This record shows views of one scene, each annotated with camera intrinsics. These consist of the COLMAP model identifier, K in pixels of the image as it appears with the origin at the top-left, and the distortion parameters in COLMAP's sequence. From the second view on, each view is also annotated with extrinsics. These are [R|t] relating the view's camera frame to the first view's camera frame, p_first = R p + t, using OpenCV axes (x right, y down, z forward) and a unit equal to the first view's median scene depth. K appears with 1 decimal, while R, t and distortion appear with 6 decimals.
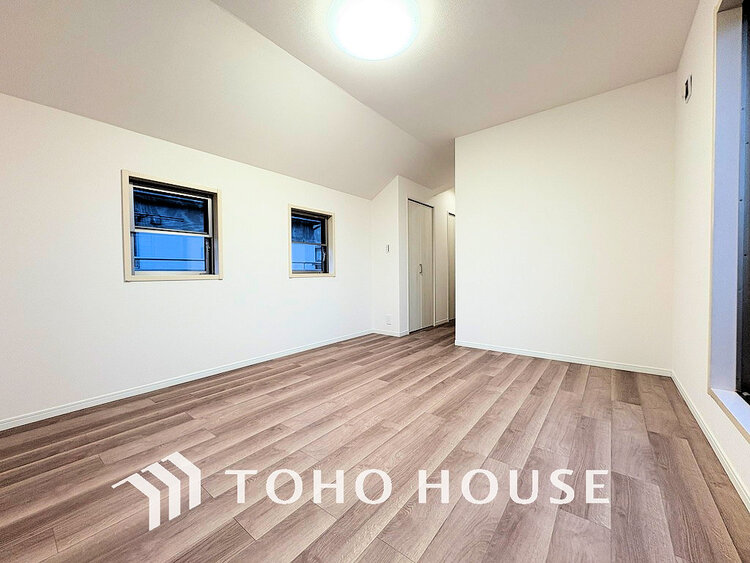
lens RADIAL K [[299.6, 0, 374.0], [0, 299.6, 278.1], [0, 0, 1]] dist [-0.007979, -0.000279]
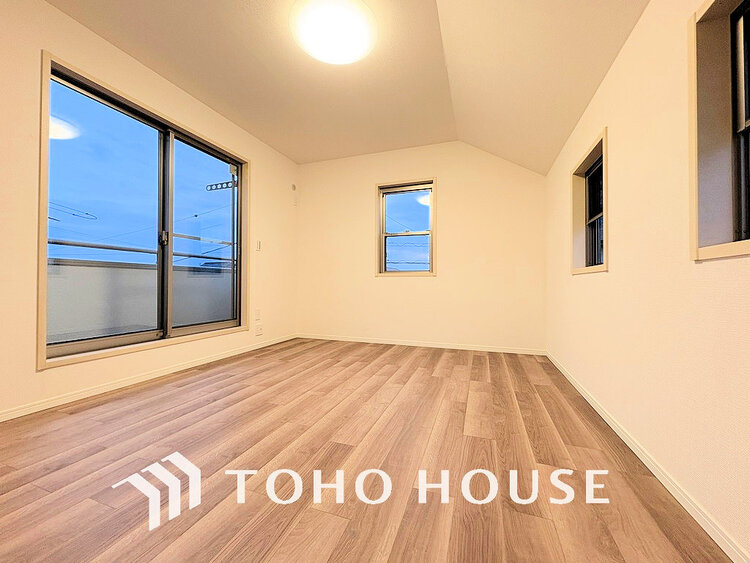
lens RADIAL K [[299.6, 0, 372.8], [0, 299.6, 282.5], [0, 0, 1]] dist [-0.007979, -0.000279]
pose [[-0.949016, 0.005708, -0.315177, 0.191753], [0.001720, 0.999915, 0.012928, 0.025882], [0.315224, 0.011727, -0.948945, 1.914456]]
